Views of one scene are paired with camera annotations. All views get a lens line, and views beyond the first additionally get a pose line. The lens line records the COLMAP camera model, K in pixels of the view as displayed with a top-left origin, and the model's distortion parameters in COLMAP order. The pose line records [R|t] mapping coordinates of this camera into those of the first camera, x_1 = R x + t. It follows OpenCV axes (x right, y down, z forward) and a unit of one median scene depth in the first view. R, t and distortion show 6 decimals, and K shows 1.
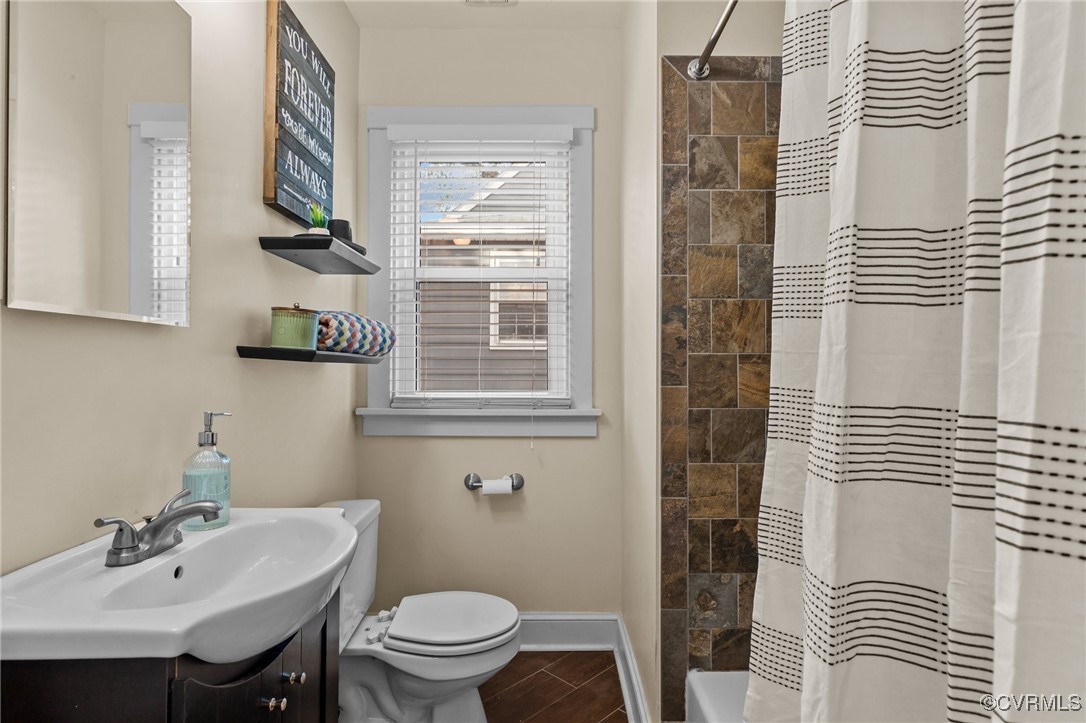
lens RADIAL K [[567.7, 0, 543.0], [0, 567.7, 361.5], [0, 0, 1]] dist [-0.005480, 0.000112]
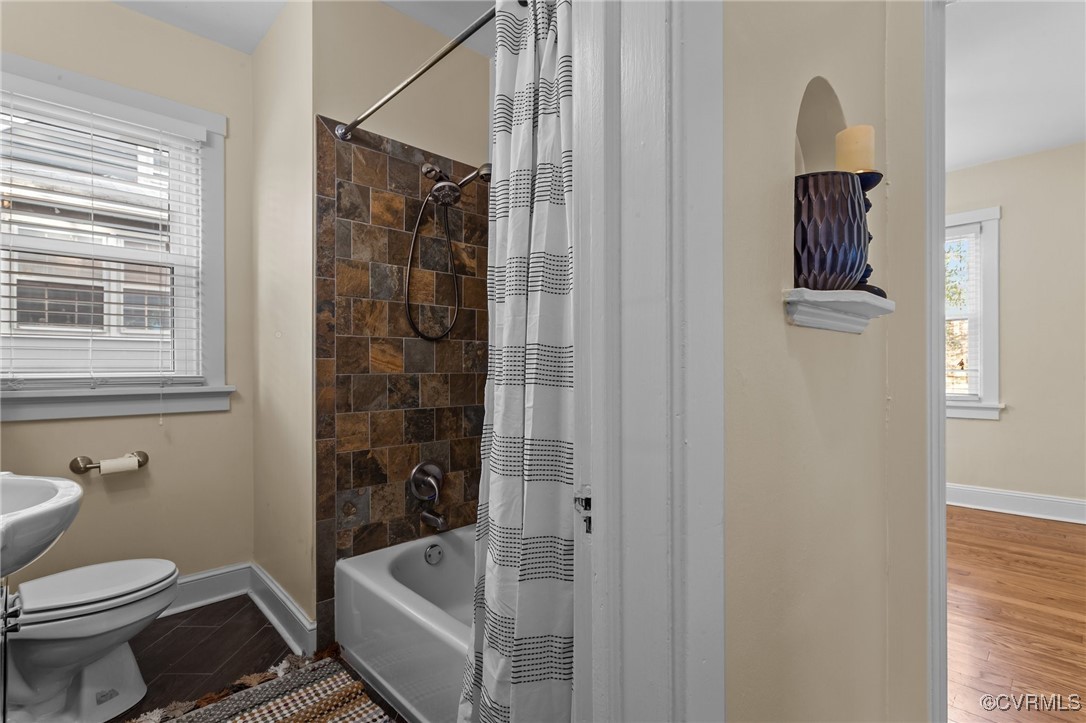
lens RADIAL K [[513.2, 0, 547.4], [0, 513.2, 363.5], [0, 0, 1]] dist [0.001980, 0.000580]
pose [[0.717735, -0.001710, 0.696314, -0.249498], [-0.004899, 0.999960, 0.007505, 0.043416], [-0.696299, -0.008798, 0.717698, -0.269136]]
